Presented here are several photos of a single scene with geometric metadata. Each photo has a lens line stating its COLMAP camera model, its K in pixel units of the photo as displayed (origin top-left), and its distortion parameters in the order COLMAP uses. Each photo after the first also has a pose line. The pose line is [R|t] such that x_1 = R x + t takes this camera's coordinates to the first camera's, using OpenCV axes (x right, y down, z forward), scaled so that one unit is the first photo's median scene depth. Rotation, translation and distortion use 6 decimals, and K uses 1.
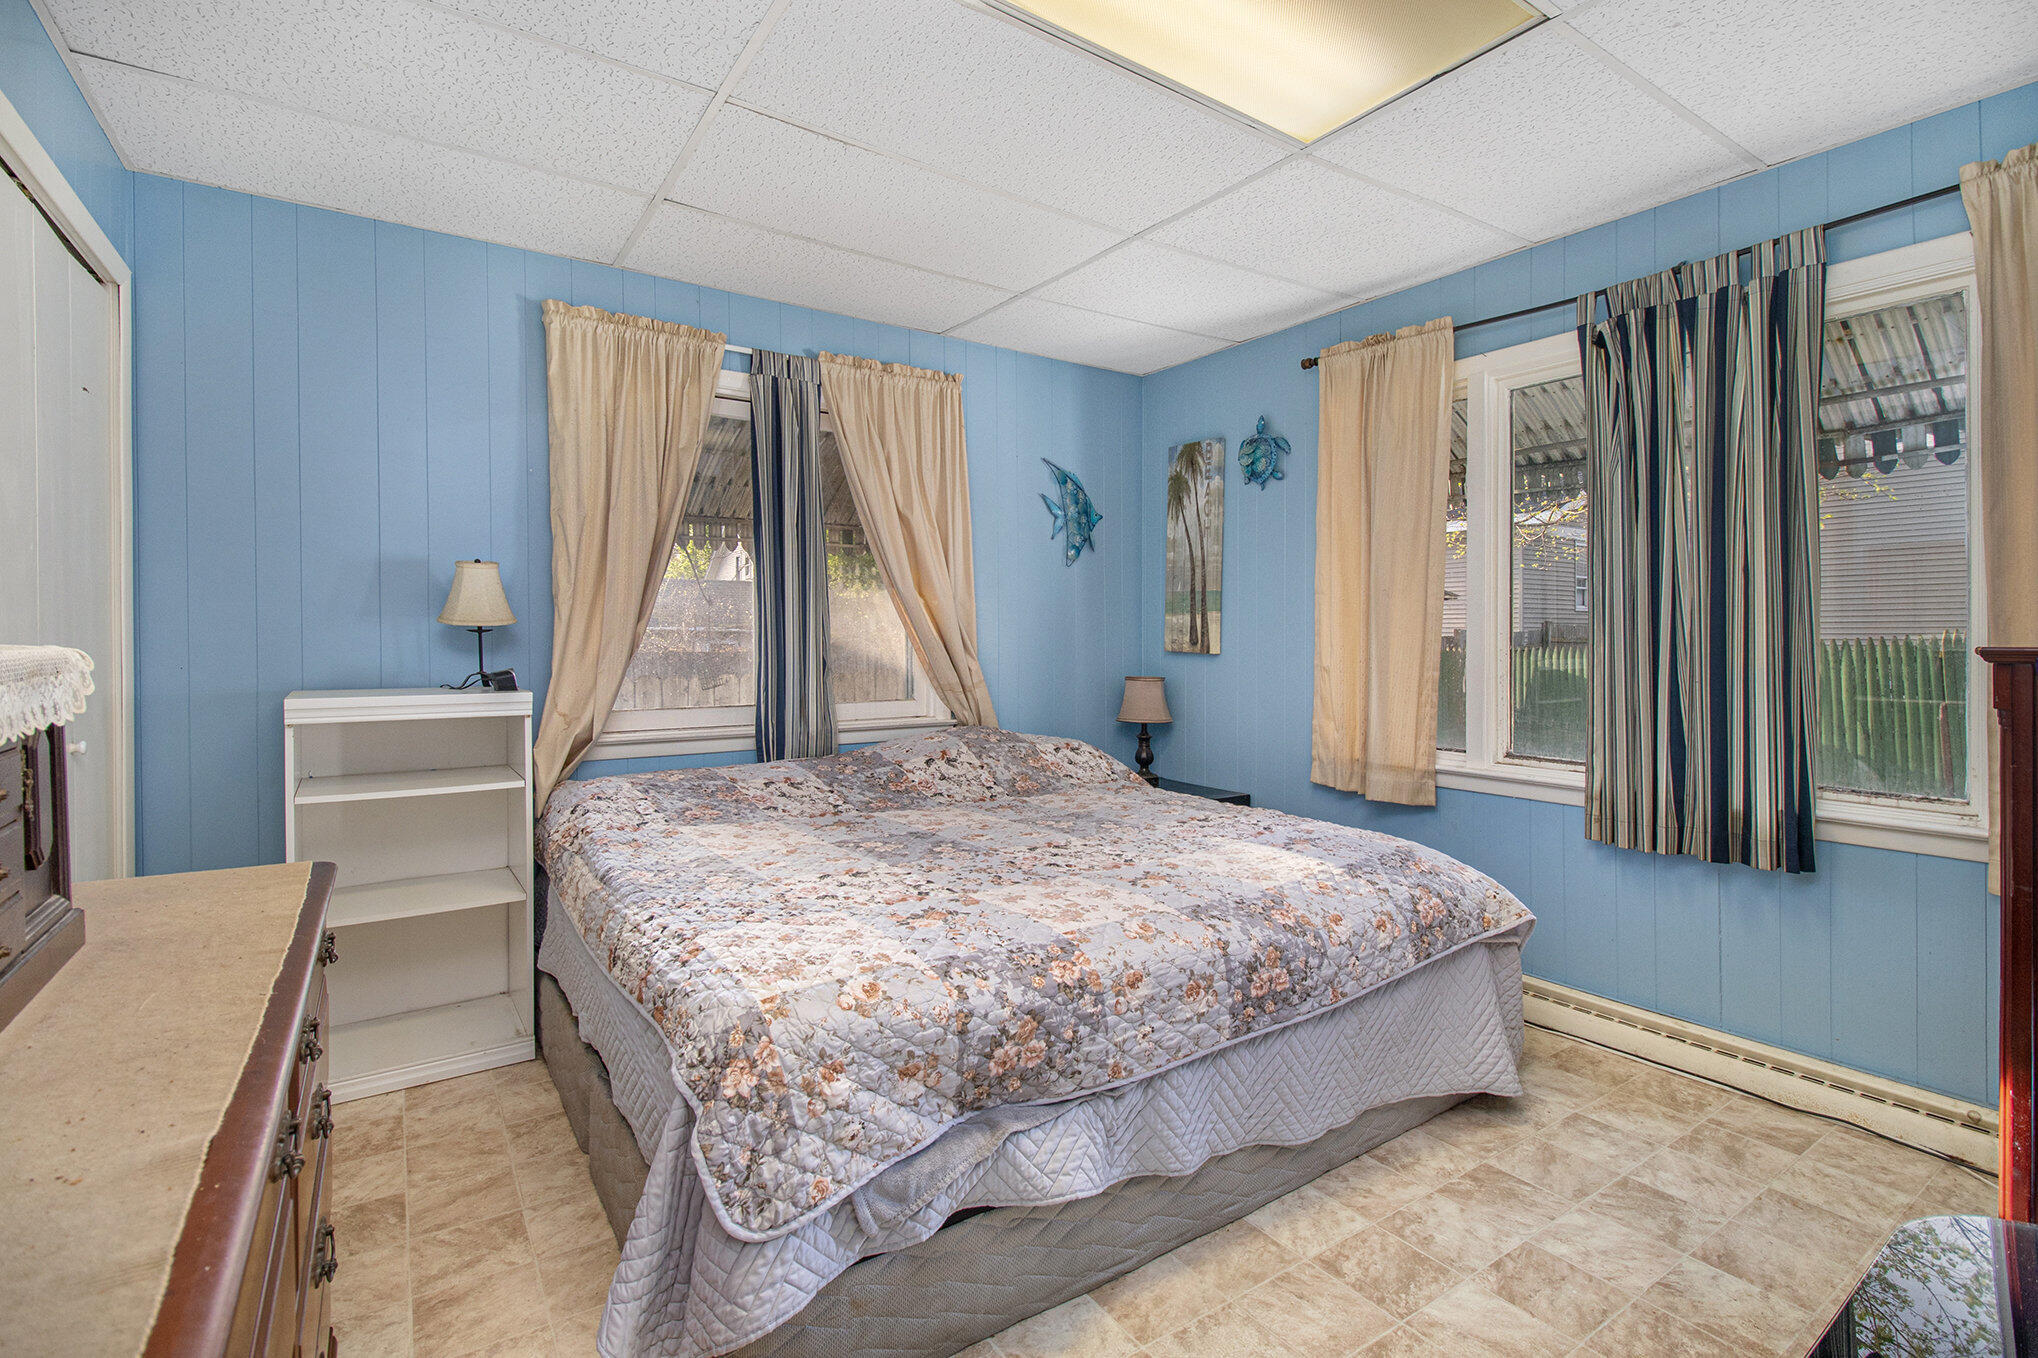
lens RADIAL K [[913.4, 0, 1025.4], [0, 913.4, 644.2], [0, 0, 1]] dist [-0.000615, -0.000166]
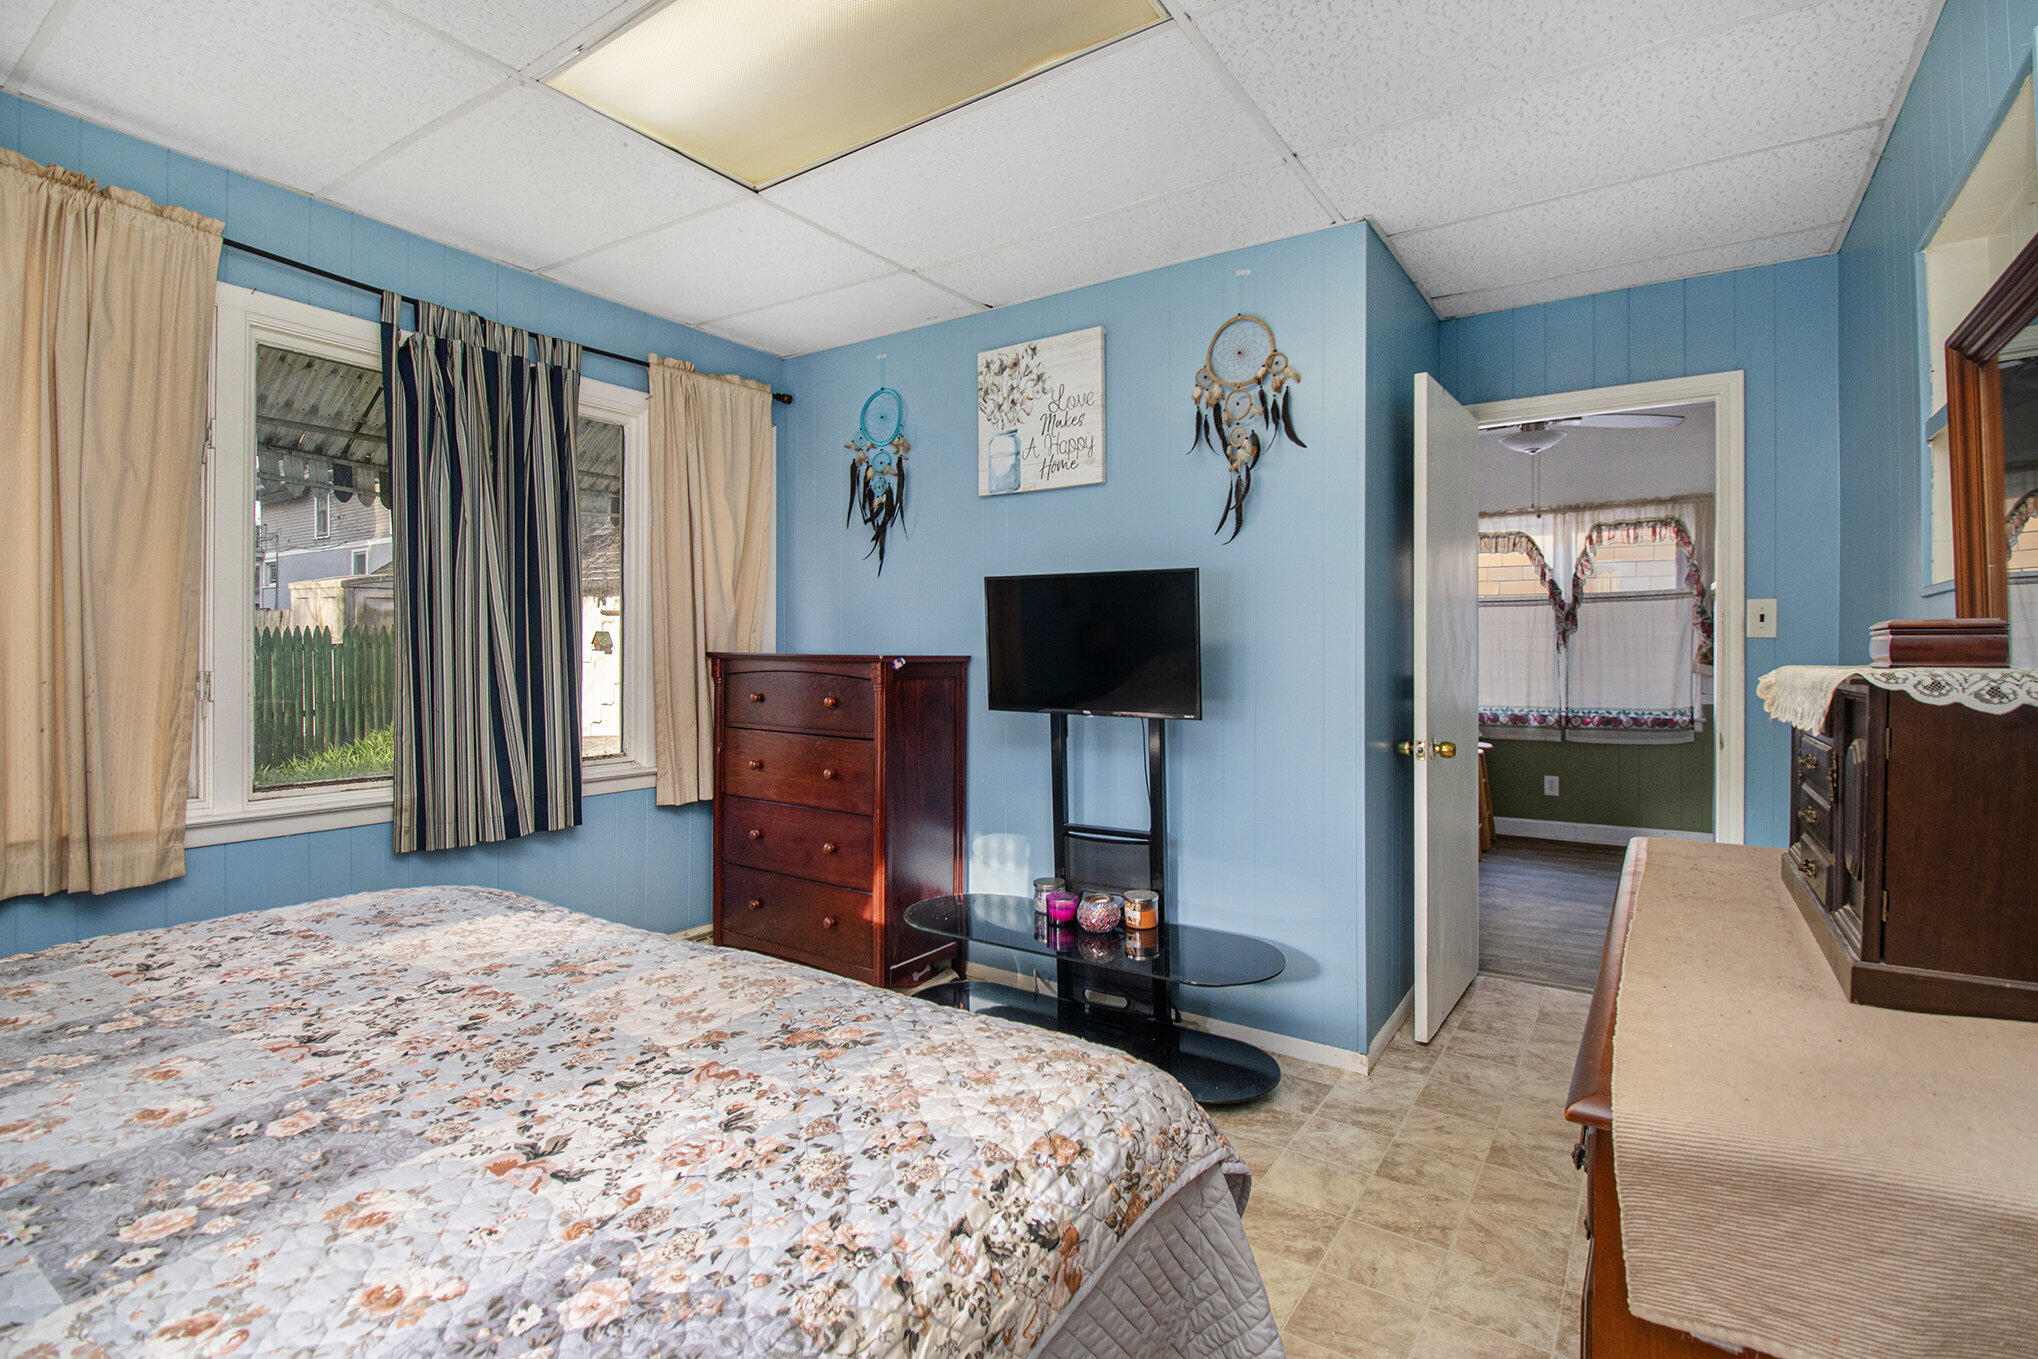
lens RADIAL K [[960.2, 0, 1022.3], [0, 960.2, 644.1], [0, 0, 1]] dist [0.000579, -0.000100]
pose [[-0.358663, 0.002791, 0.933463, -0.569424], [-0.000548, 0.999995, -0.003200, -0.006650], [-0.933467, -0.001659, -0.358660, 0.731442]]
